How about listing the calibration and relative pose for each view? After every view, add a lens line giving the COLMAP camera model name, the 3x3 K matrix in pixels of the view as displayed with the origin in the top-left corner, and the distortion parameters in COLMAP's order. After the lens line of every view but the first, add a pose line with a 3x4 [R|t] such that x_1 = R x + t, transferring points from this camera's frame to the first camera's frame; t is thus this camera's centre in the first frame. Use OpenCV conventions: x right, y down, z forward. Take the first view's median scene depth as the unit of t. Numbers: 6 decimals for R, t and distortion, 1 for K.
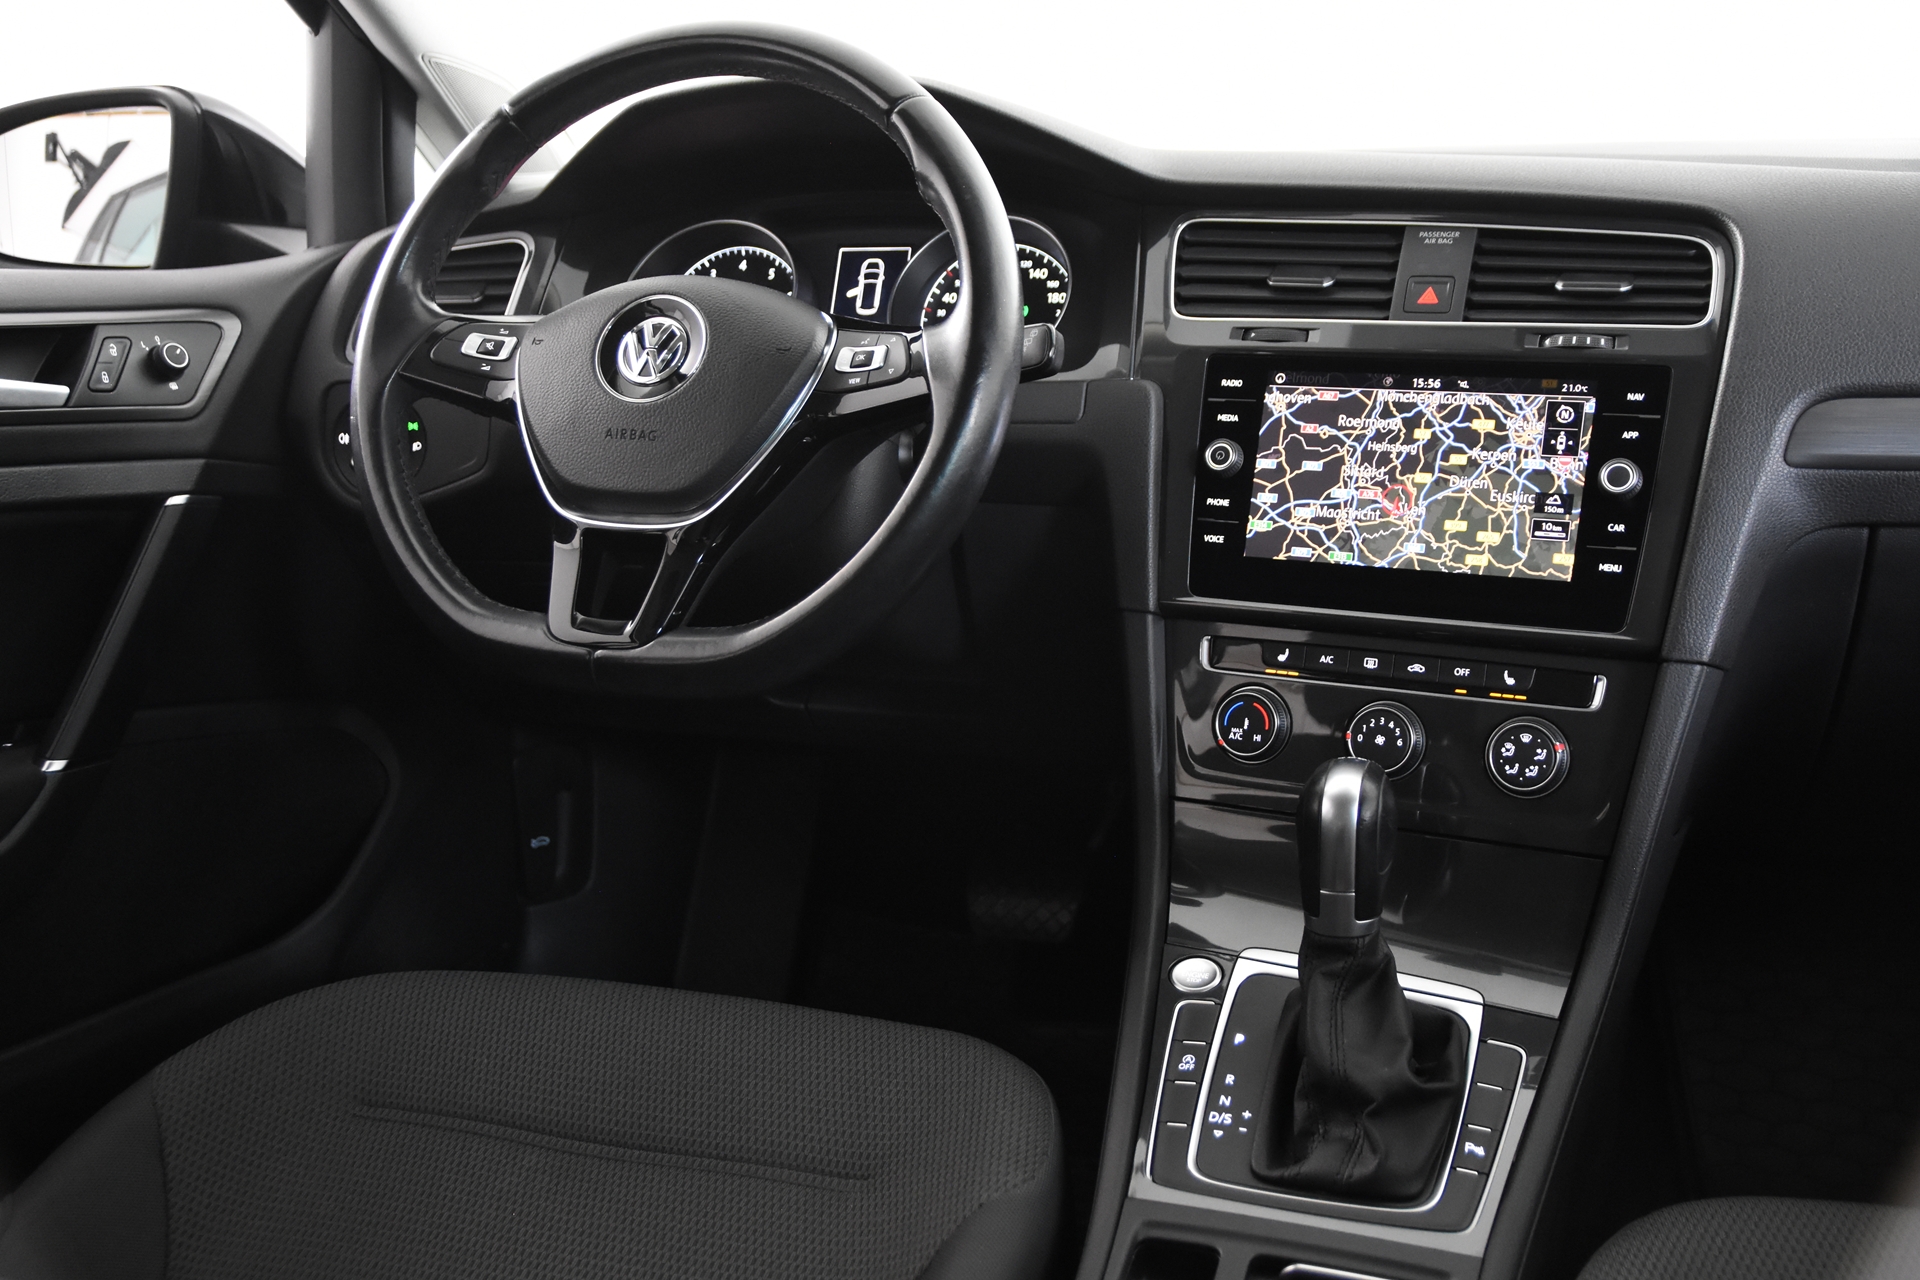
lens RADIAL K [[1806.5, 0, 967.5], [0, 1806.5, 653.0], [0, 0, 1]] dist [-0.048201, 0.000000]
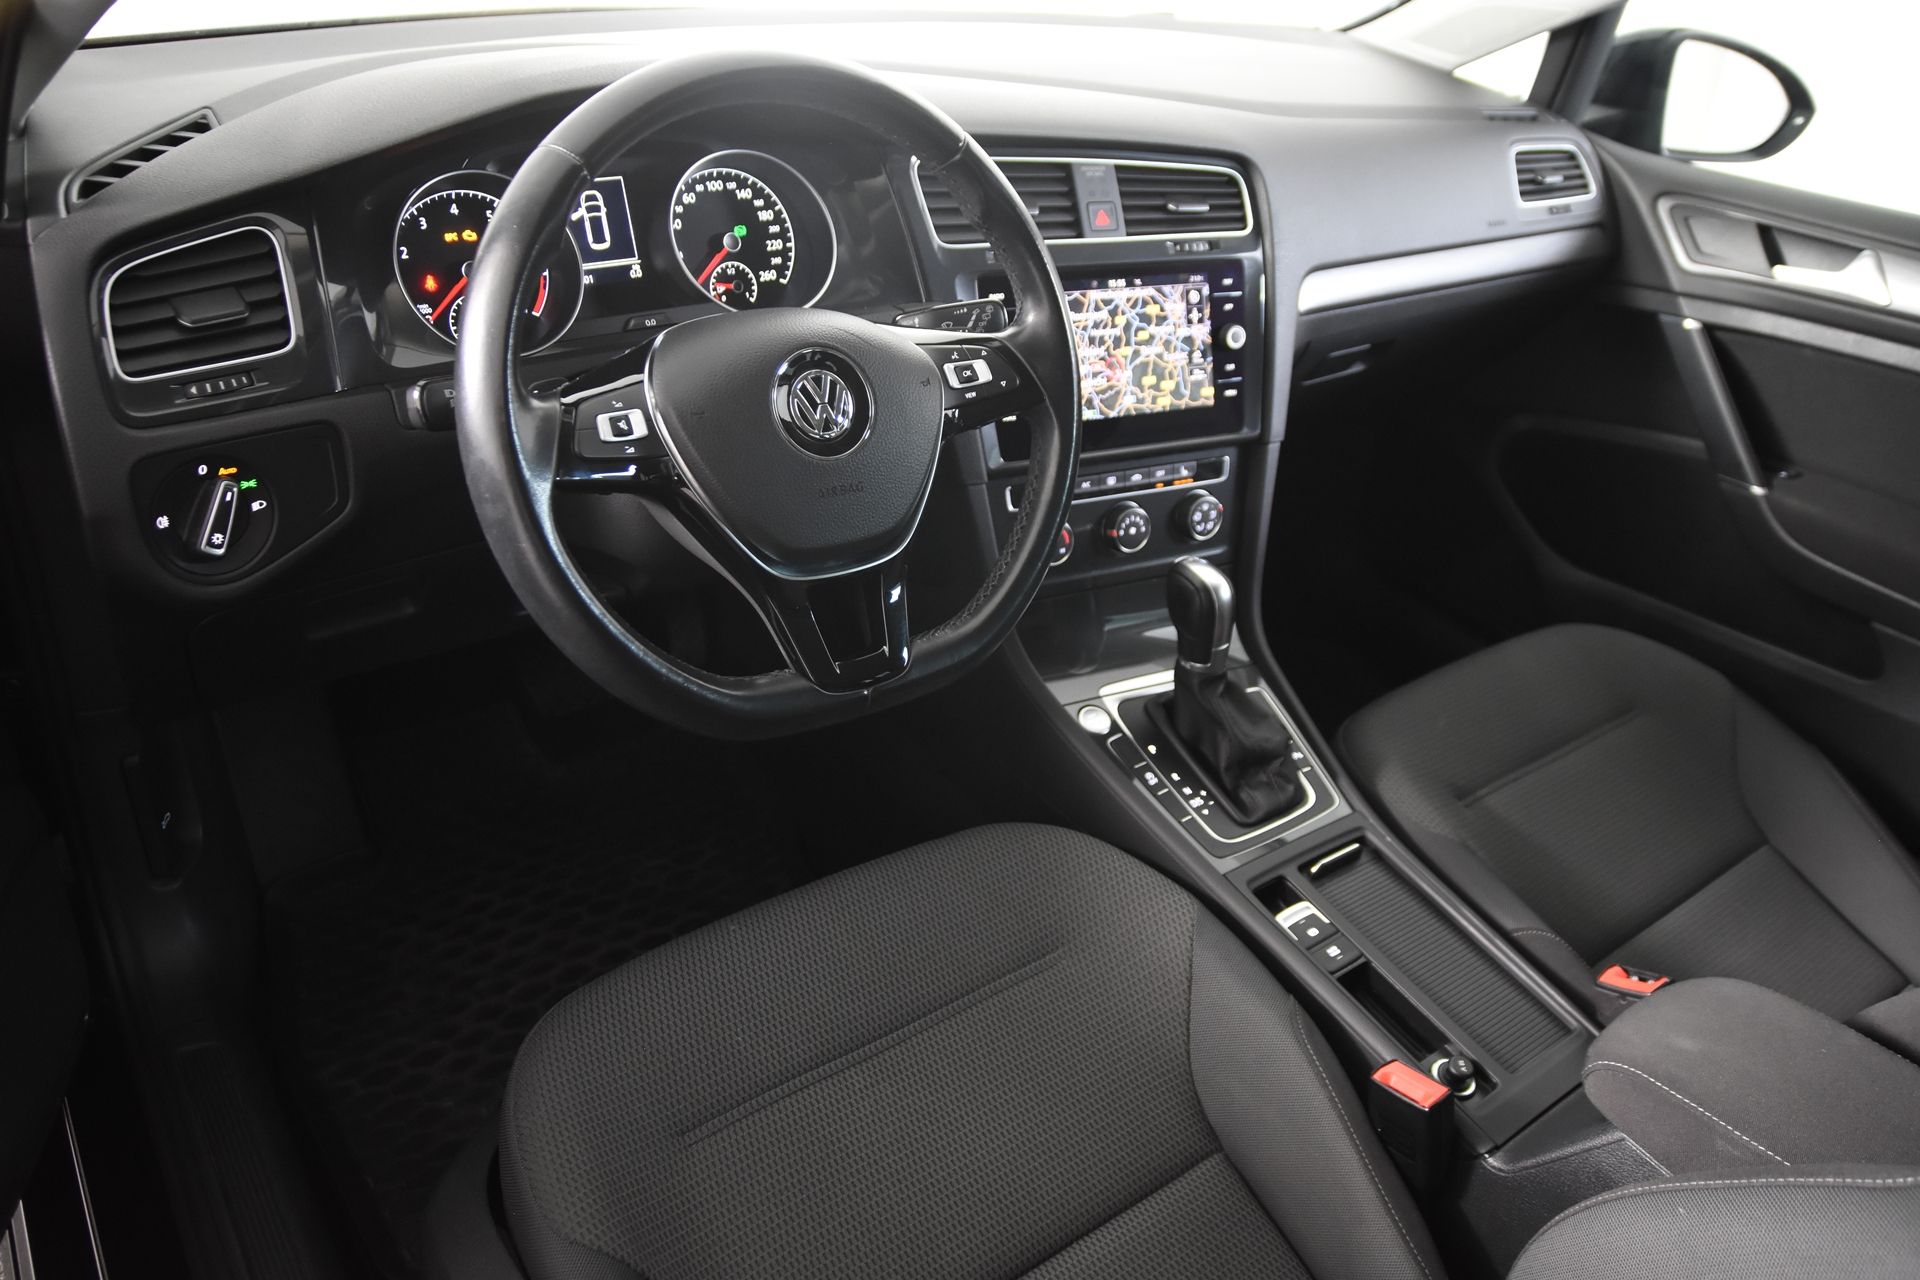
lens RADIAL K [[1419.5, 0, 966.8], [0, 1419.5, 638.8], [0, 0, 1]] dist [-0.130972, 0.095964]
pose [[0.567899, -0.369640, 0.735430, -0.746827], [0.087675, 0.915572, 0.392480, -0.341966], [-0.818415, -0.158411, 0.552361, 0.430582]]
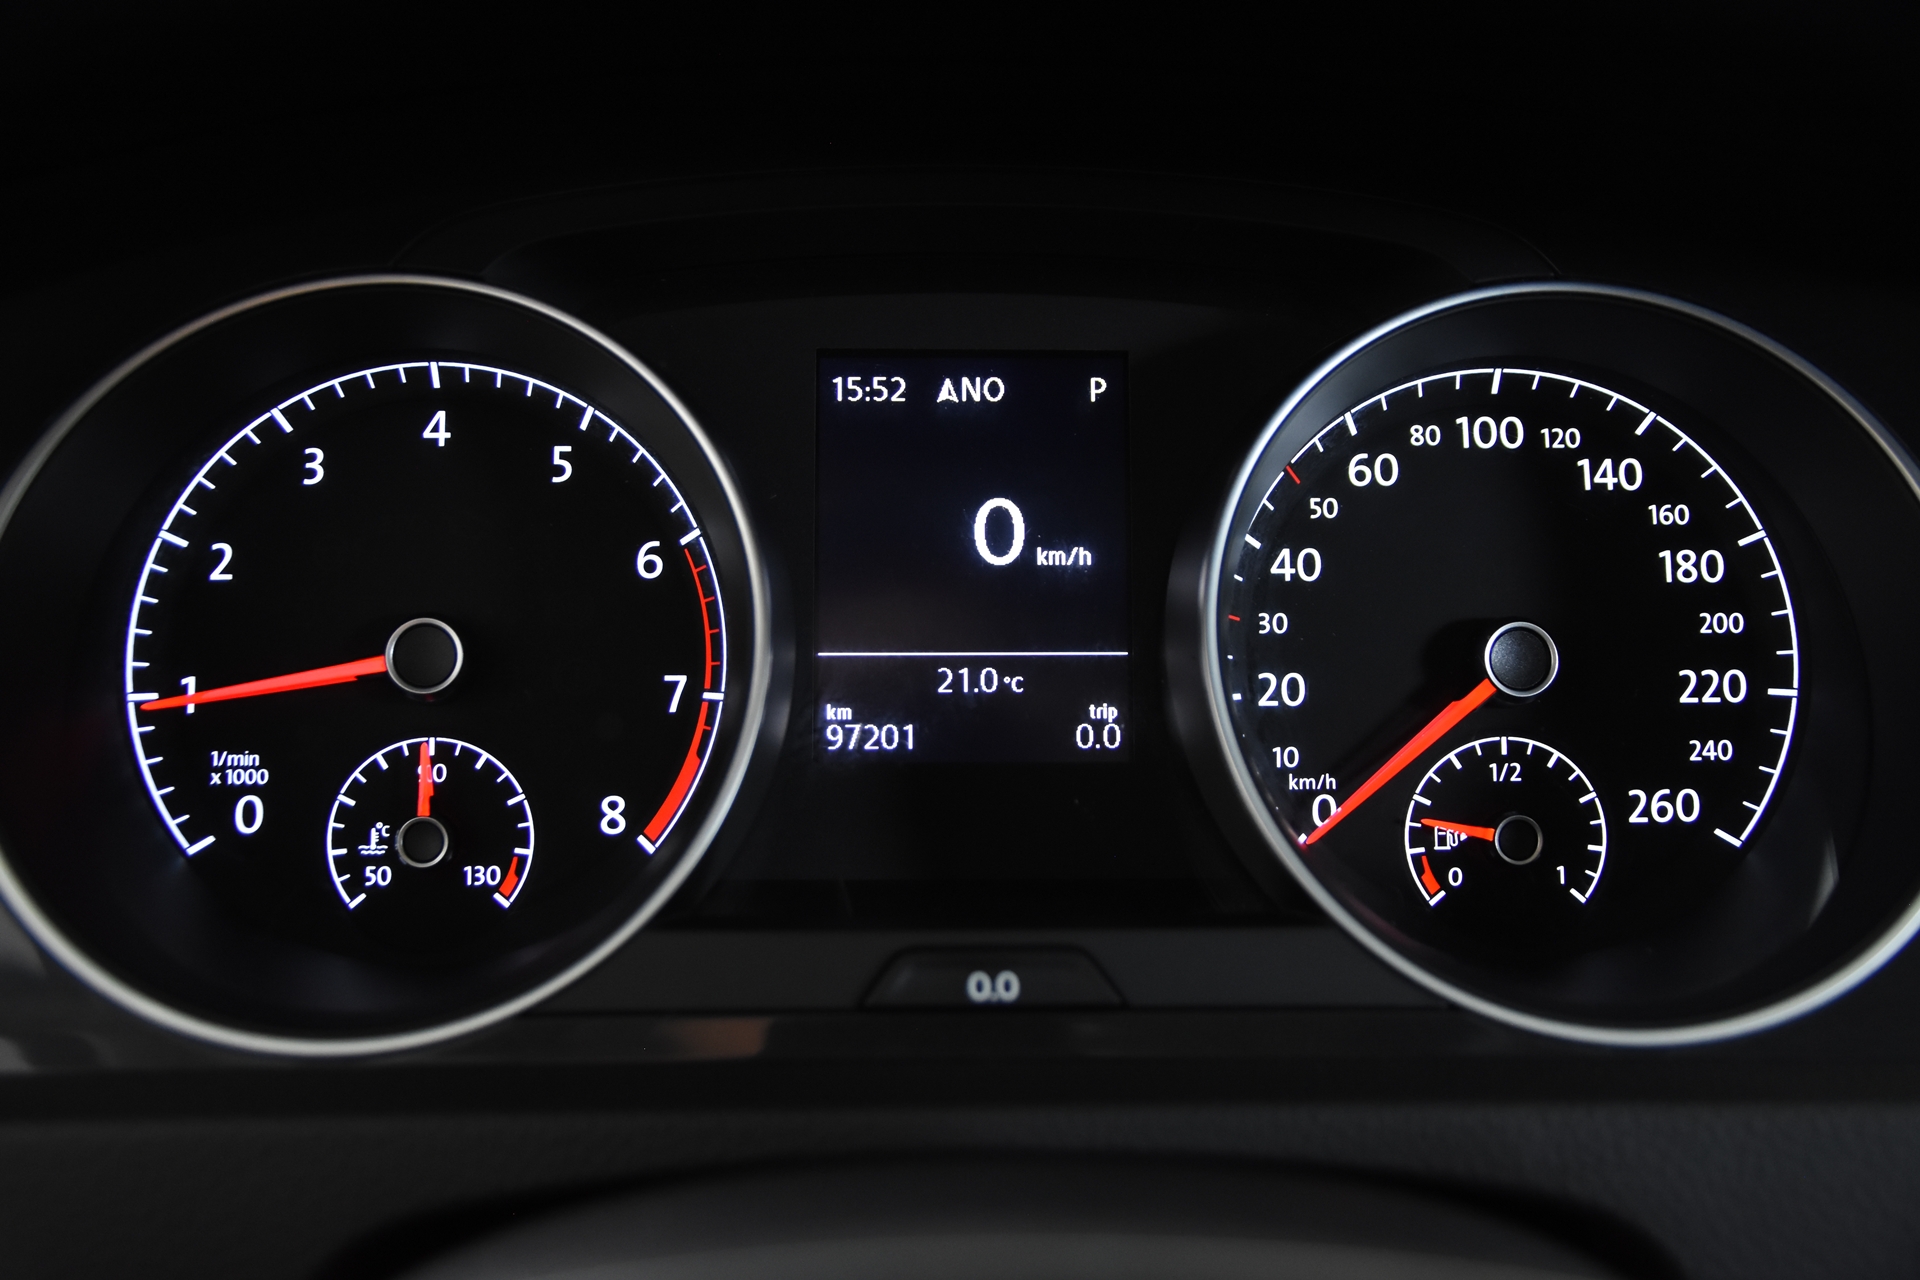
lens RADIAL K [[1806.5, 0, 950.7], [0, 1806.5, 640.2], [0, 0, 1]] dist [-0.048201, 0.000000]
pose [[0.936349, -0.094190, 0.338200, -0.184414], [0.057592, 0.991498, 0.116683, -0.266688], [-0.346315, -0.089779, 0.933813, 0.921282]]
